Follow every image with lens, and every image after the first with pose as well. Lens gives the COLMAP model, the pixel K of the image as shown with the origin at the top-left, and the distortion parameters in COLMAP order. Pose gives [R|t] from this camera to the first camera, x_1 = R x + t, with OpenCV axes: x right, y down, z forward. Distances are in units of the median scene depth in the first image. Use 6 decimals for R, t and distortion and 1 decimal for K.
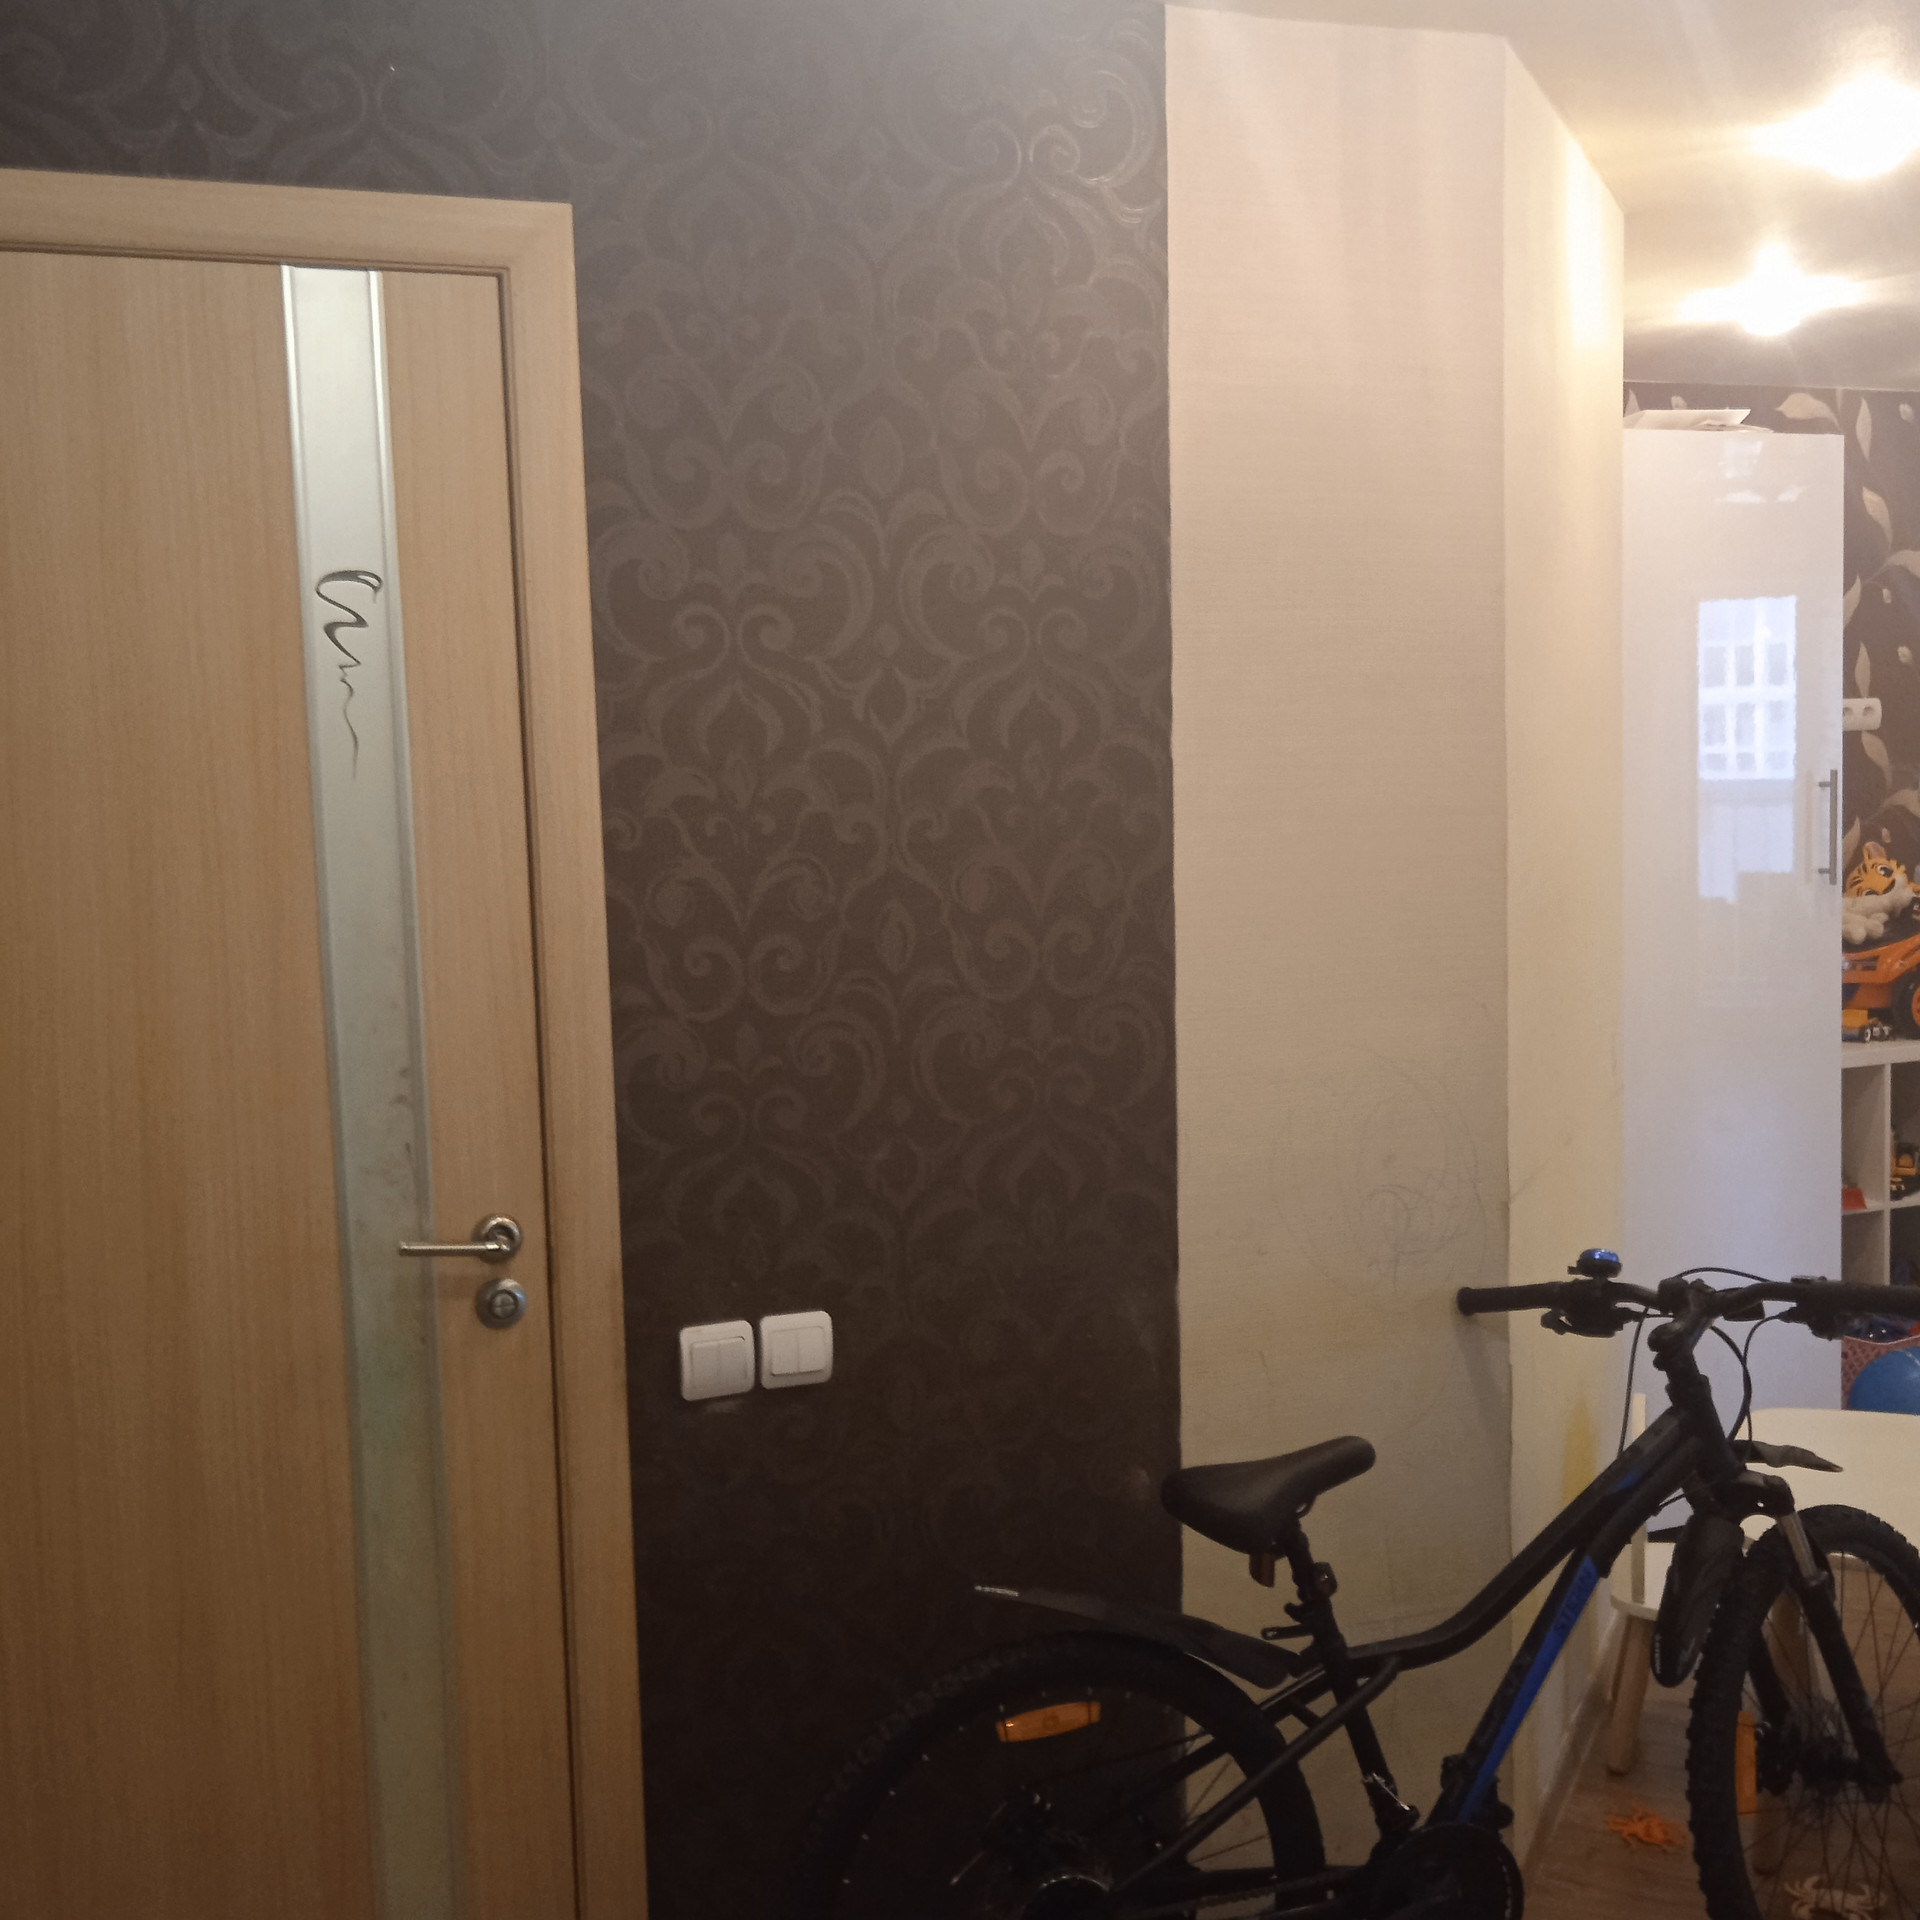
lens RADIAL K [[2210.2, 0, 966.2], [0, 2210.2, 958.7], [0, 0, 1]] dist [0.121749, -0.218519]
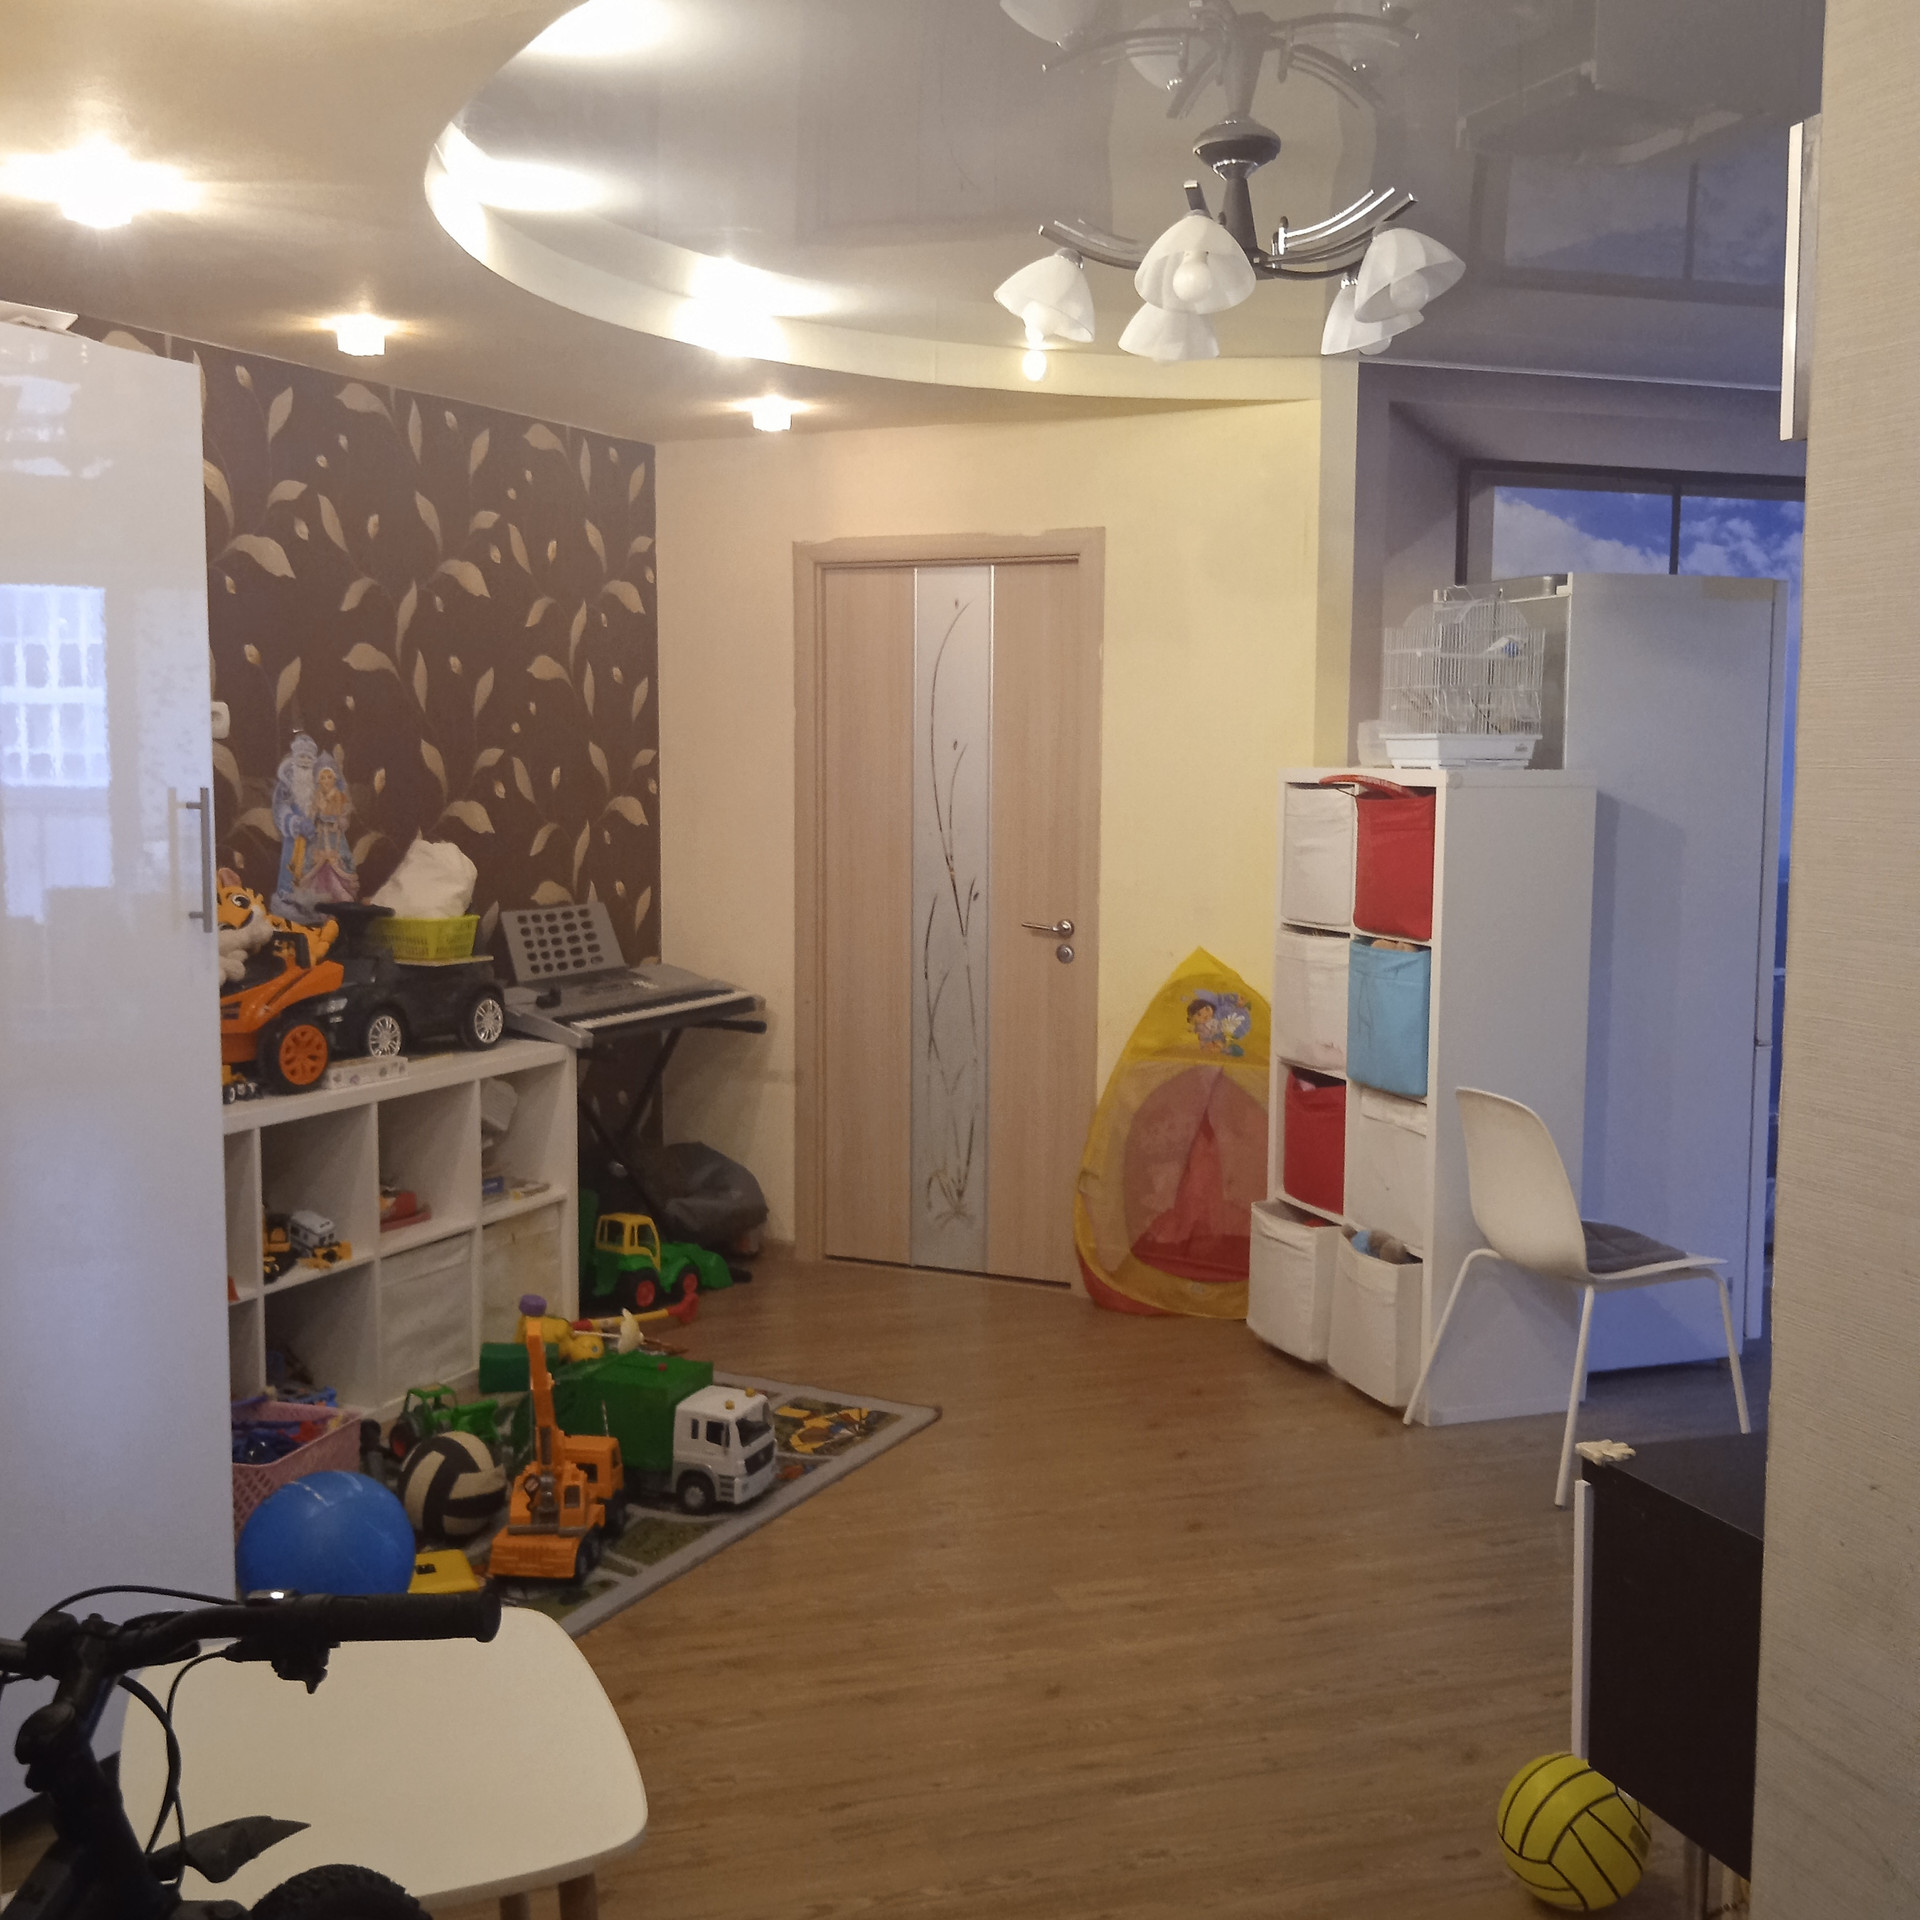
lens RADIAL K [[2206.1, 0, 982.5], [0, 2206.1, 958.6], [0, 0, 1]] dist [0.128216, -0.264762]
pose [[0.743531, -0.029824, 0.668036, 0.047673], [0.031301, 0.999462, 0.009781, -0.017516], [-0.667969, 0.013638, 0.744064, 0.174455]]
